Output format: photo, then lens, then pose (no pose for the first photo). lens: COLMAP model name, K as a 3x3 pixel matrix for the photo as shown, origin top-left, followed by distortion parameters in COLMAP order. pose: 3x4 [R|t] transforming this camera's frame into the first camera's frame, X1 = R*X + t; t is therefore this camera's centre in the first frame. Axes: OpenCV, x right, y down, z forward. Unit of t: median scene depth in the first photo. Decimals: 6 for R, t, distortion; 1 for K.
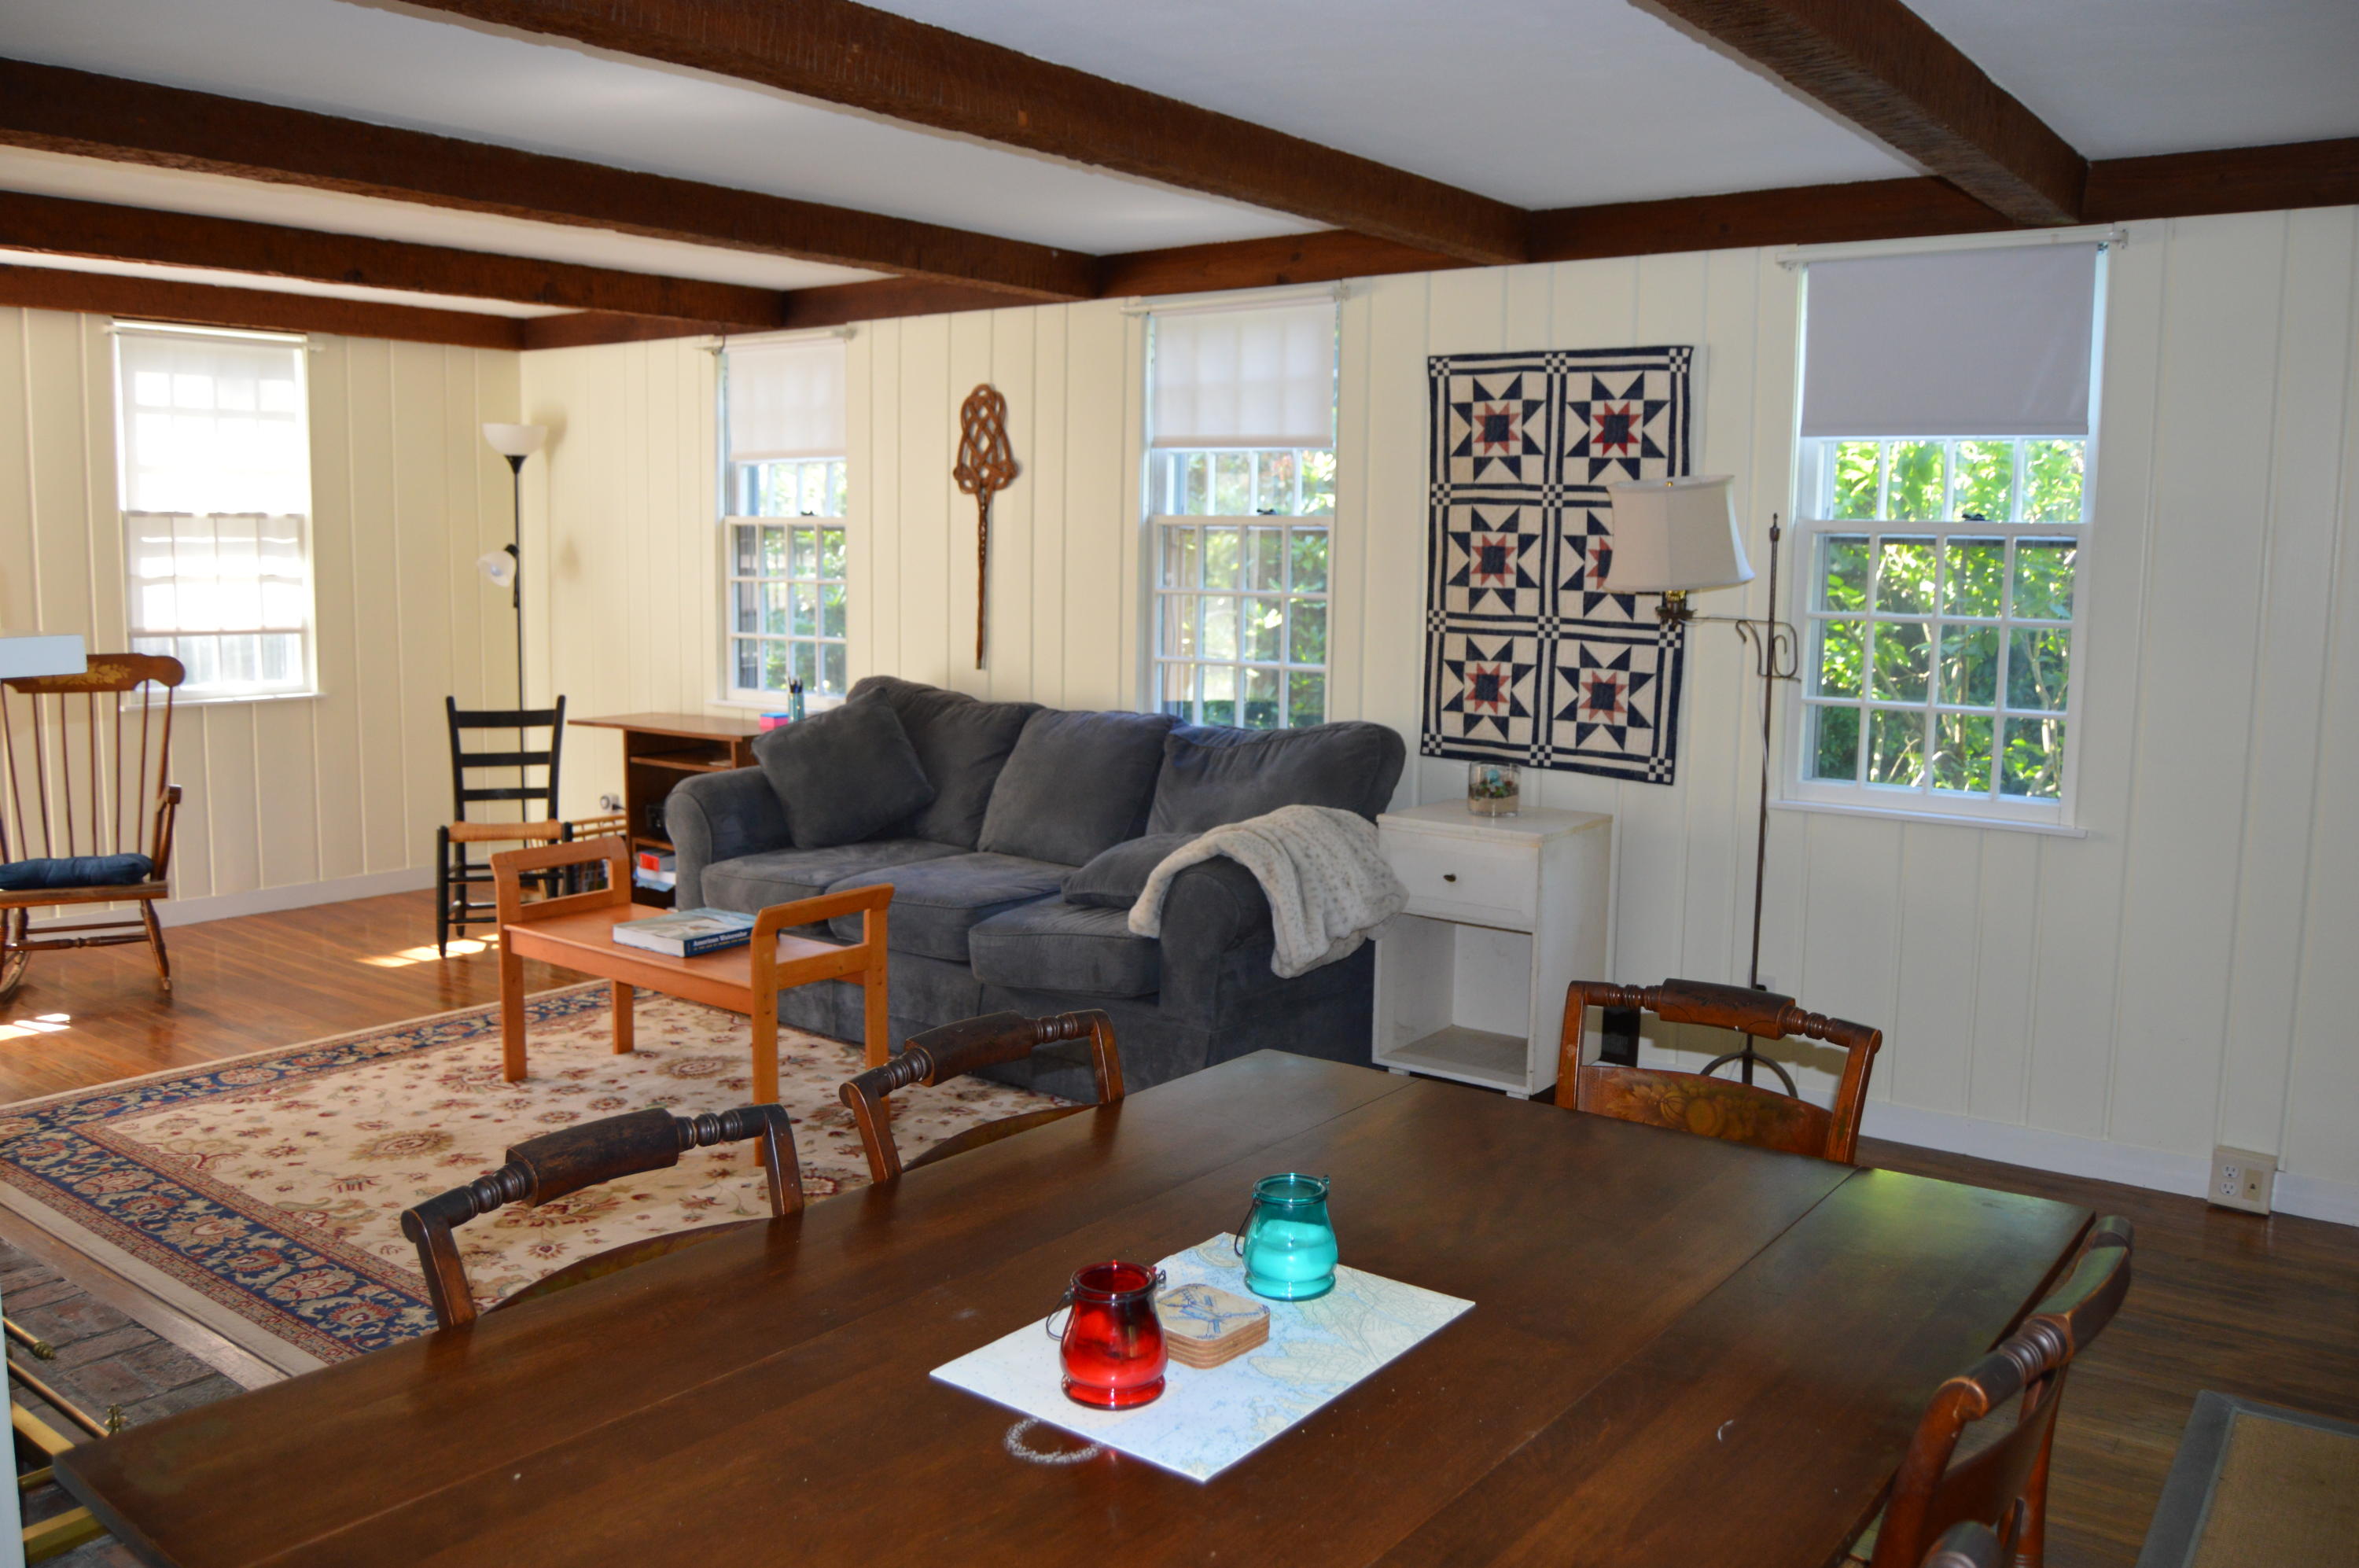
lens RADIAL K [[1869.6, 0, 1178.3], [0, 1869.6, 759.4], [0, 0, 1]] dist [-0.085676, 0.011359]
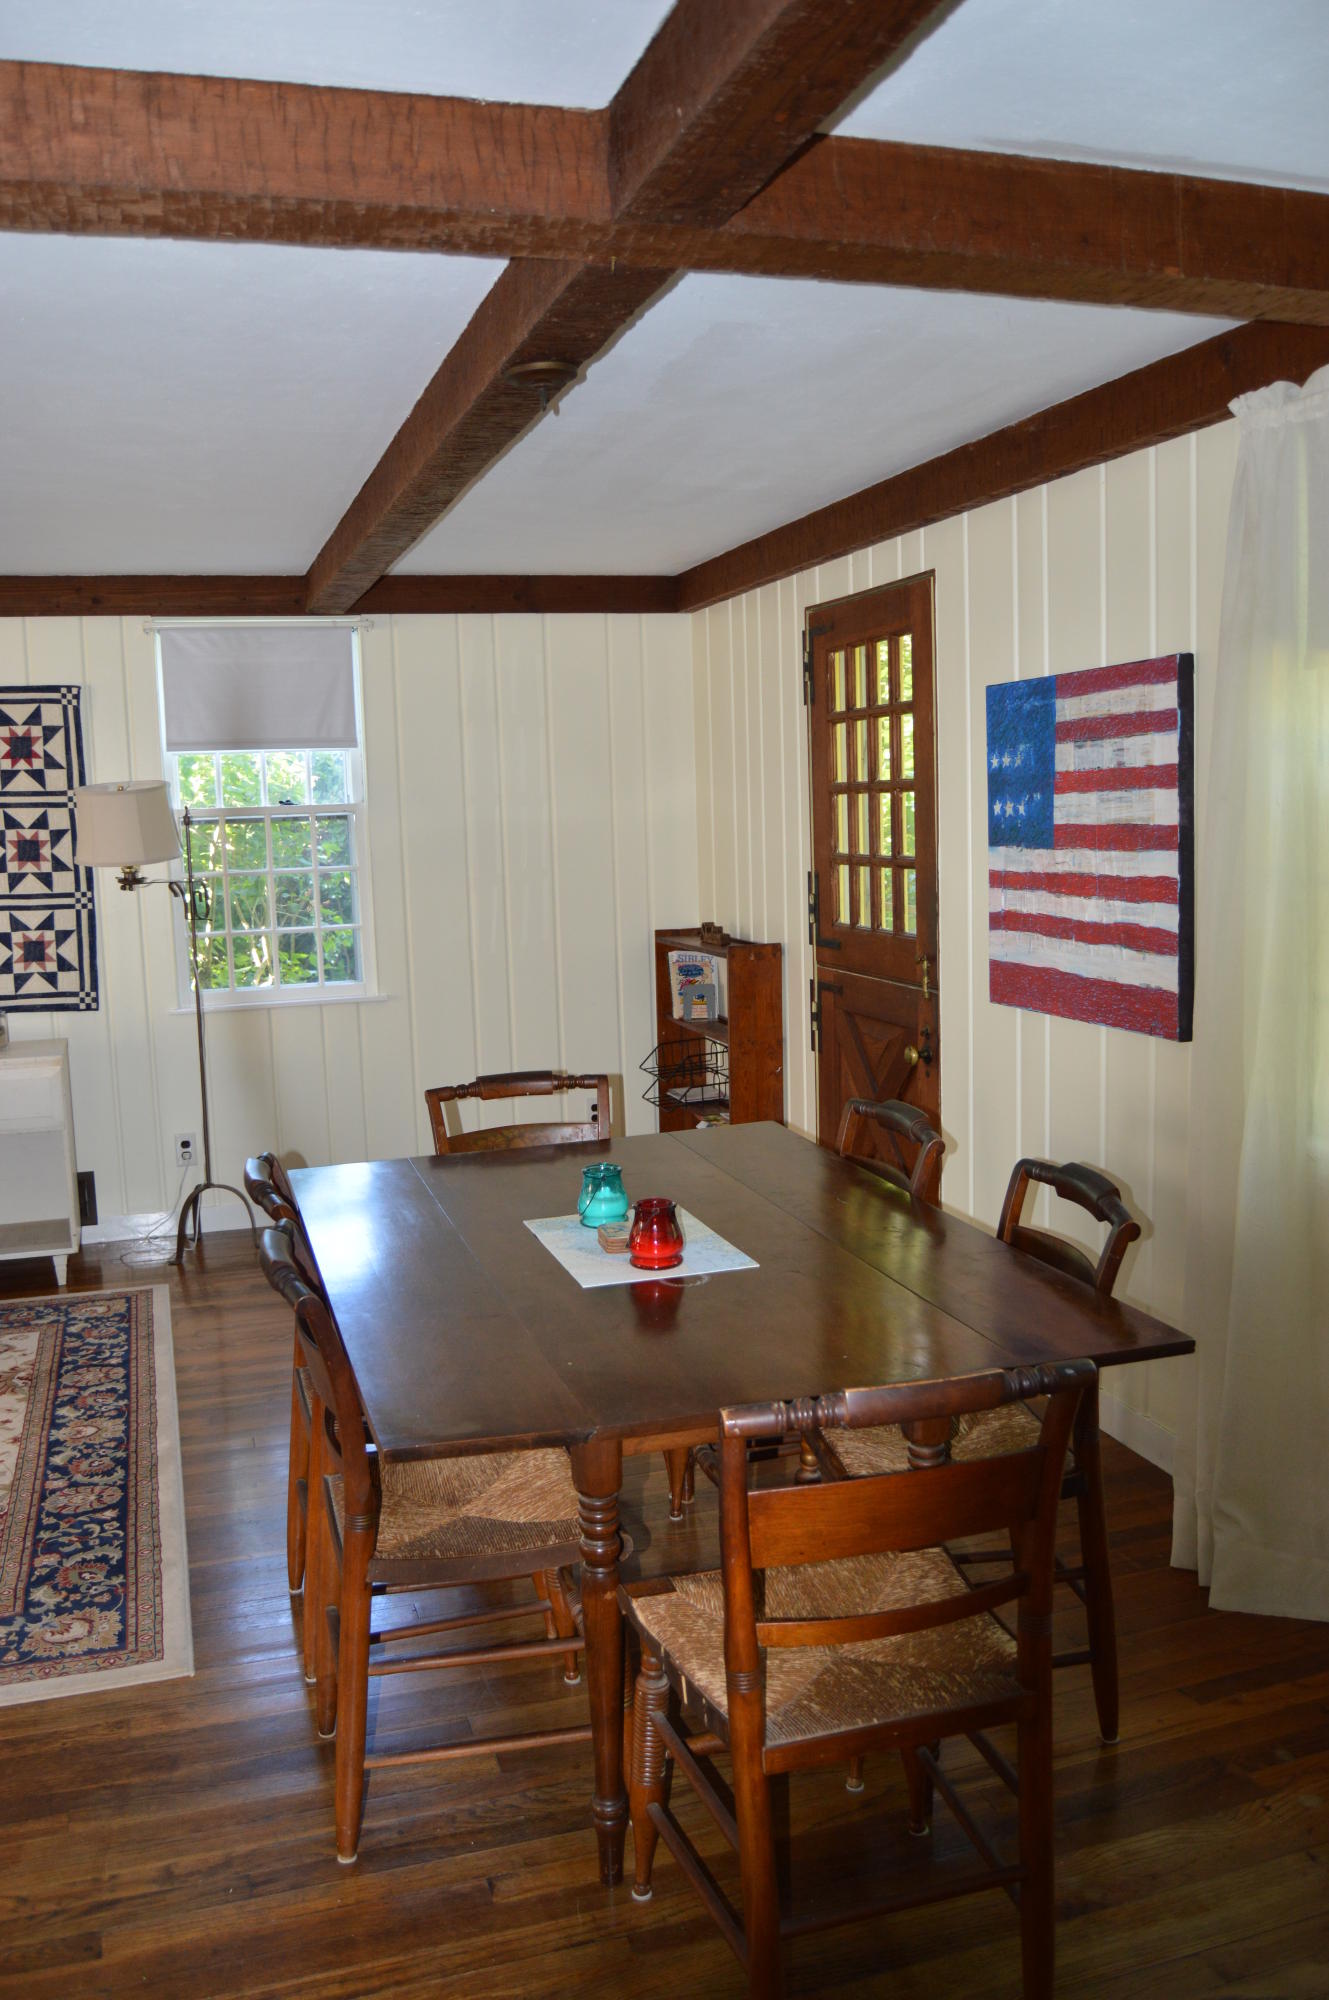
lens RADIAL K [[1585.1, 0, 650.6], [0, 1585.1, 1008.1], [0, 0, 1]] dist [-0.085676, 0.011359]
pose [[0.576710, -0.134855, 0.805742, -0.420109], [0.135009, 0.988453, 0.068802, -0.011785], [-0.805716, 0.069103, 0.588257, 0.004935]]
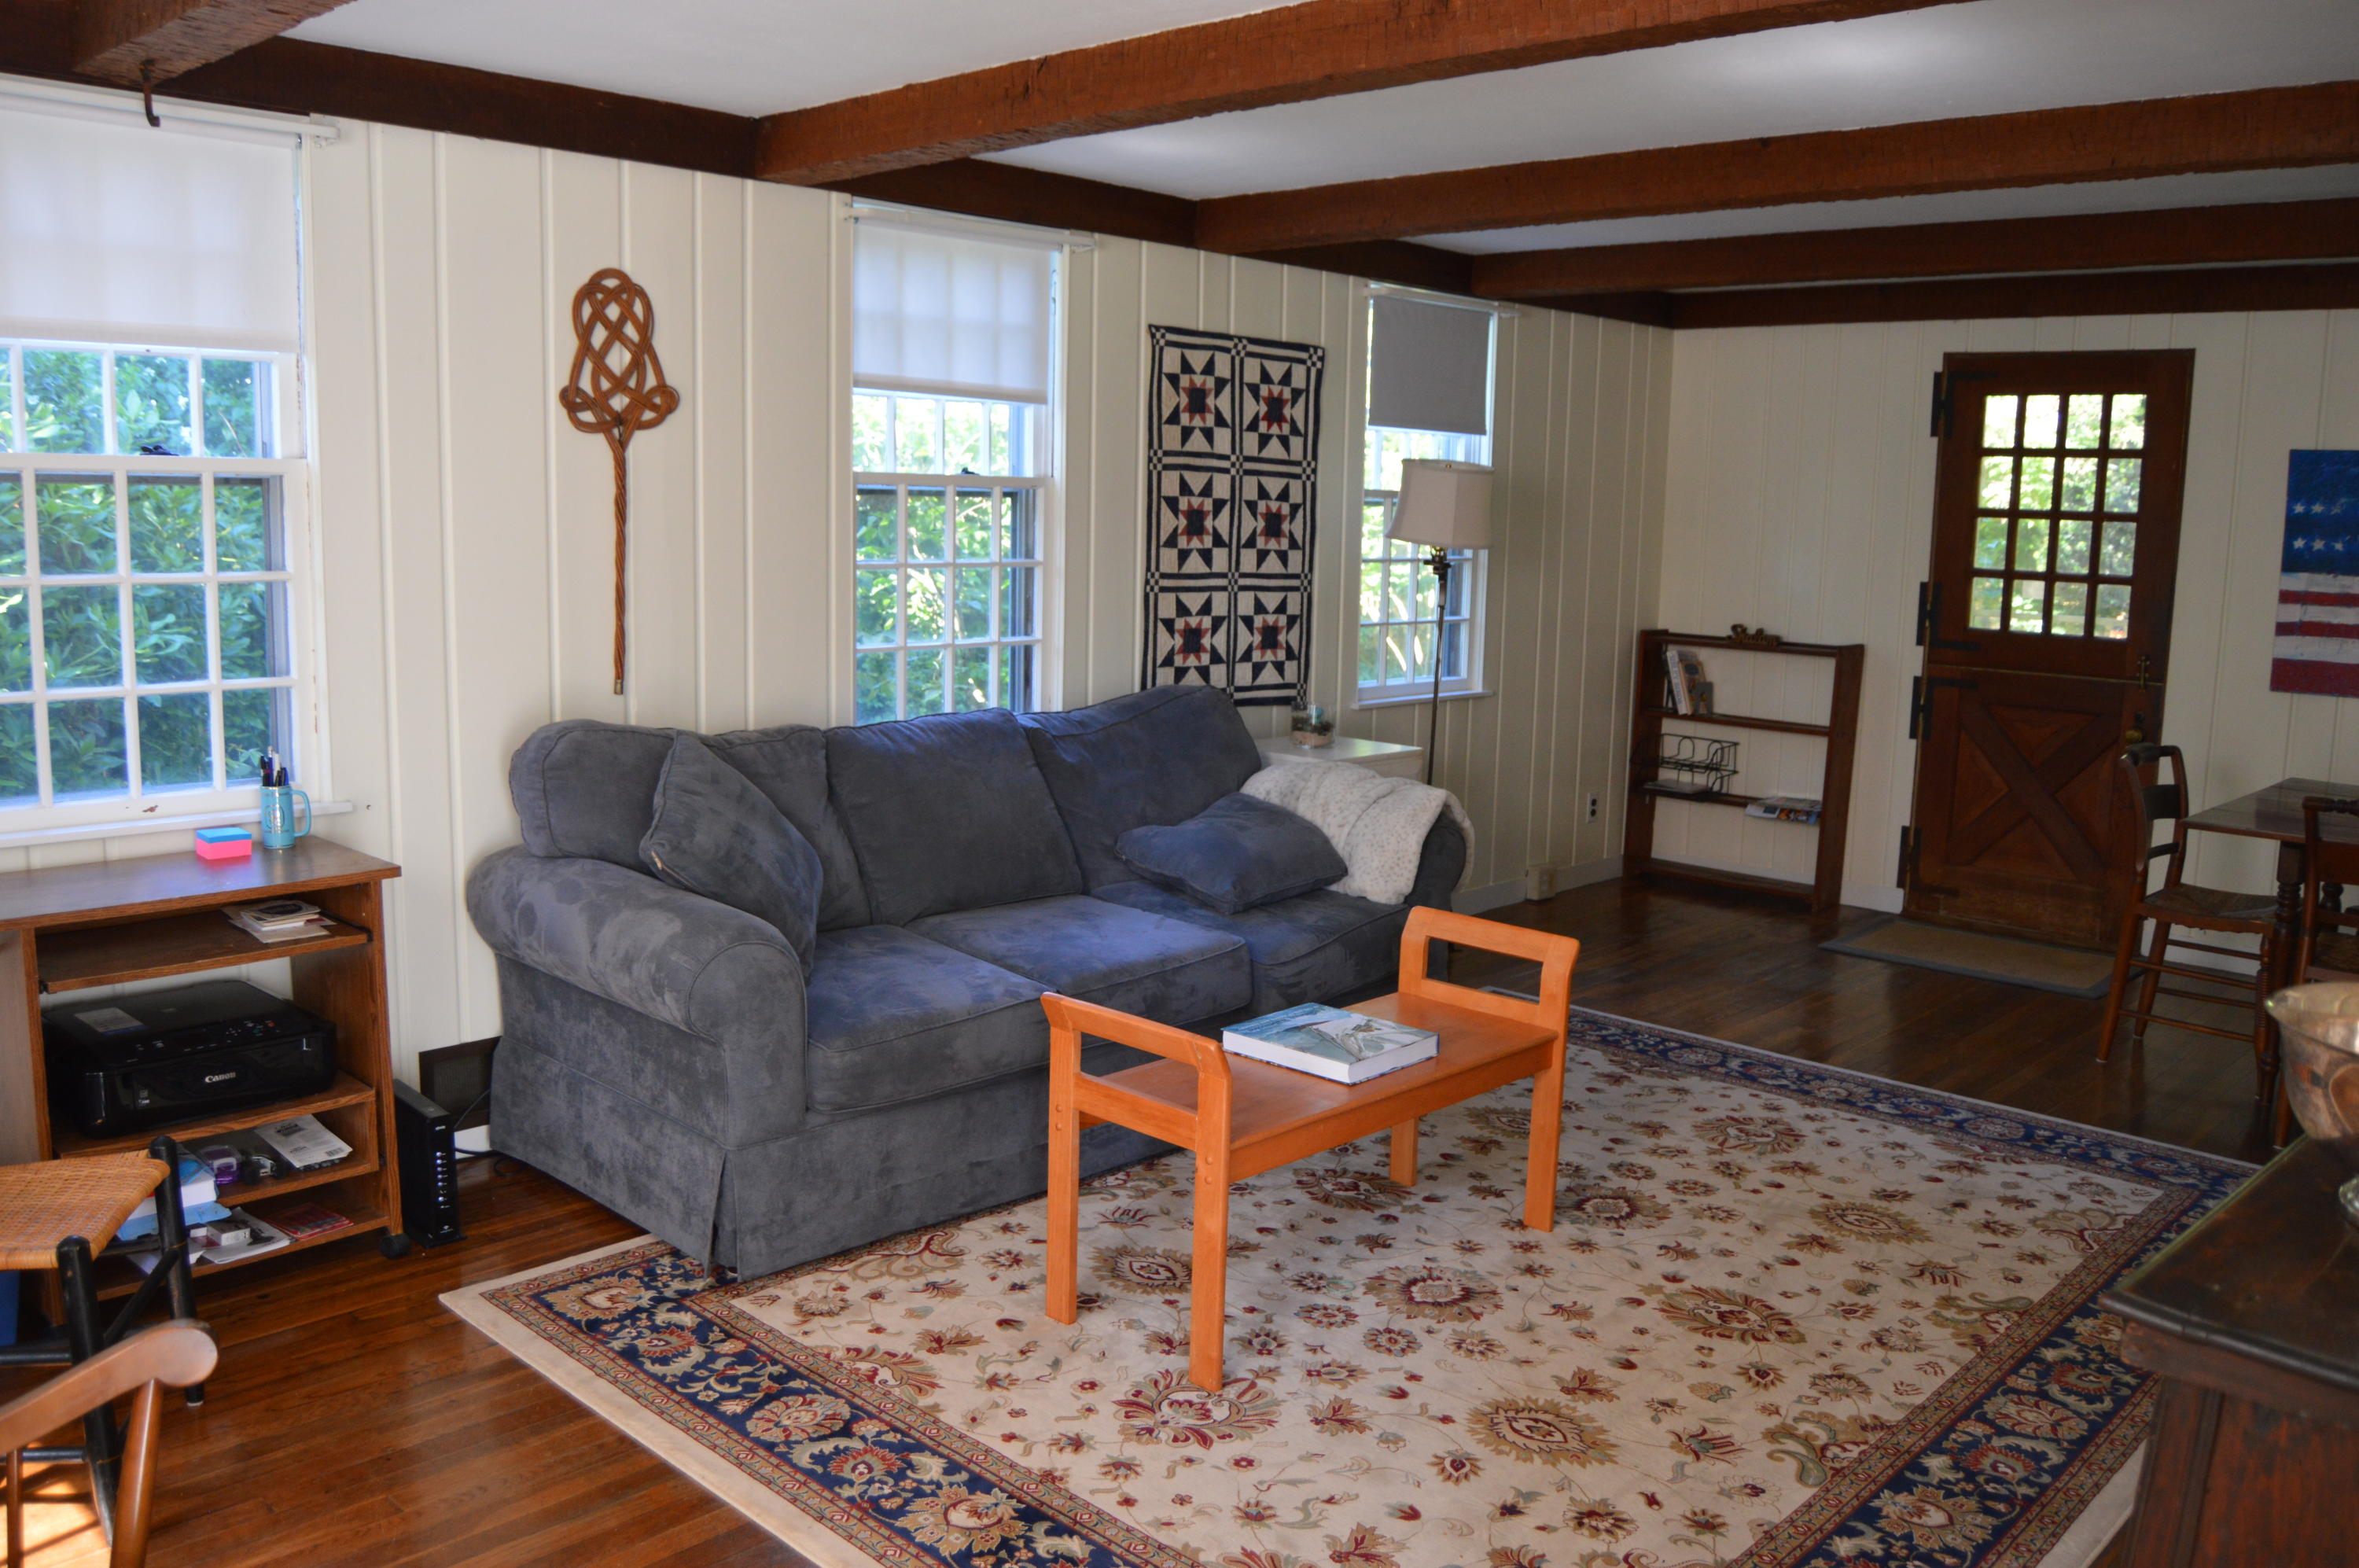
lens RADIAL K [[1869.6, 0, 1178.3], [0, 1869.6, 759.4], [0, 0, 1]] dist [-0.085676, 0.011359]
pose [[0.119555, -0.146567, 0.981949, -0.961810], [0.093478, 0.986311, 0.135837, -0.125438], [-0.988417, 0.075551, 0.131619, 0.920059]]
